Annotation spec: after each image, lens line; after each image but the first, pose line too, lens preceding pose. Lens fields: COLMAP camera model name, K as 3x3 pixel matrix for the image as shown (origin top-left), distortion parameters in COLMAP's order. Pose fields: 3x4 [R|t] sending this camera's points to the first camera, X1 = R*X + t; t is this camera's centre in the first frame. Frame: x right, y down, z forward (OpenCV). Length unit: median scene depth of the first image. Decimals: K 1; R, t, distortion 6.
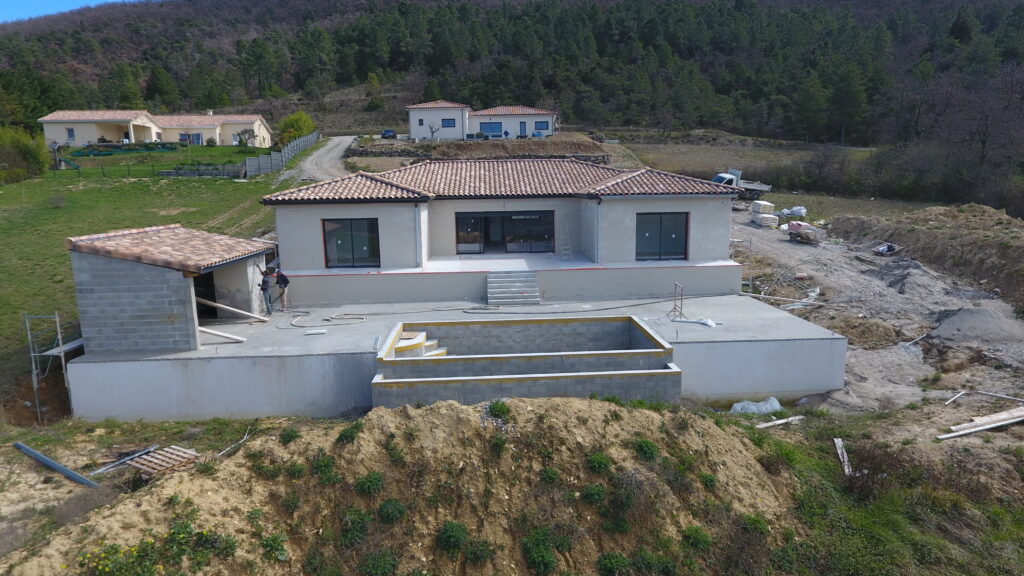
lens RADIAL K [[602.9, 0, 520.4], [0, 602.9, 289.0], [0, 0, 1]] dist [-0.006826, 0.001385]
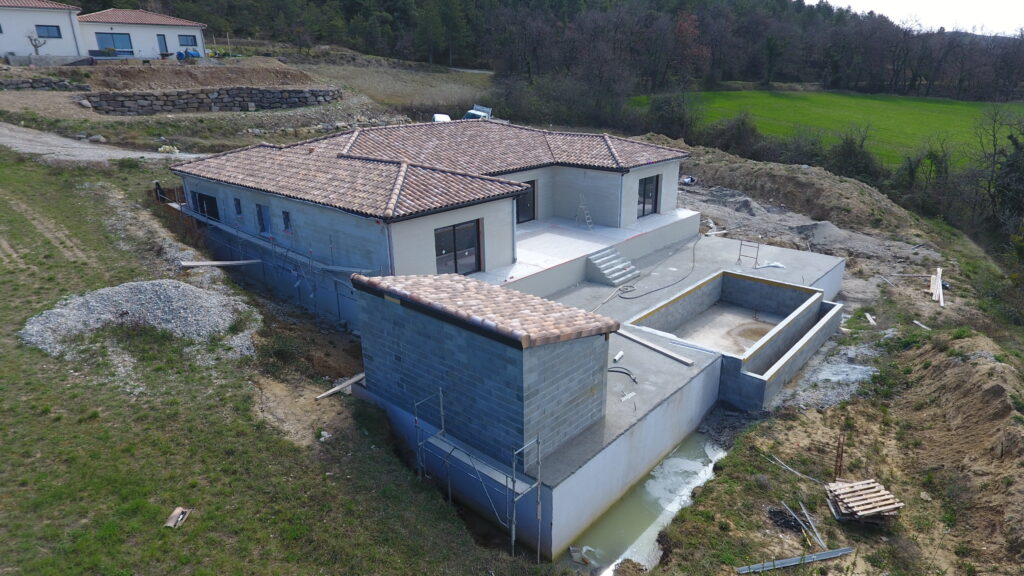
lens RADIAL K [[602.9, 0, 520.4], [0, 602.9, 289.0], [0, 0, 1]] dist [-0.006826, 0.001385]
pose [[0.706232, -0.229001, 0.669921, -0.826900], [0.120797, 0.971344, 0.204692, -0.194162], [-0.697599, -0.063636, 0.713657, 0.327579]]
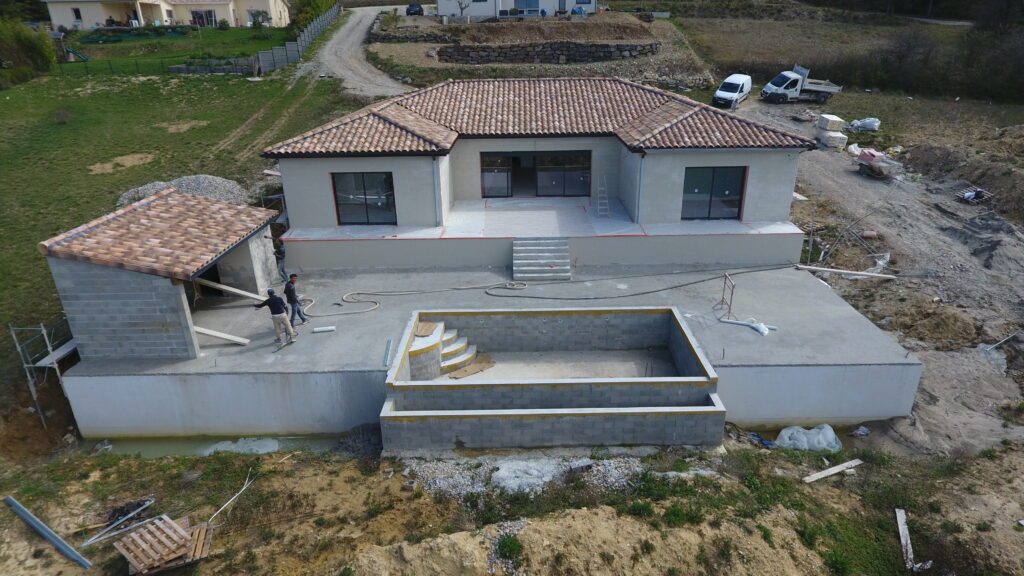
lens RADIAL K [[602.9, 0, 520.4], [0, 602.9, 289.0], [0, 0, 1]] dist [-0.006826, 0.001385]
pose [[0.998116, 0.023151, -0.056826, 0.008355], [-0.010118, 0.975515, 0.219701, -0.148975], [0.060521, -0.218712, 0.973911, 0.104936]]
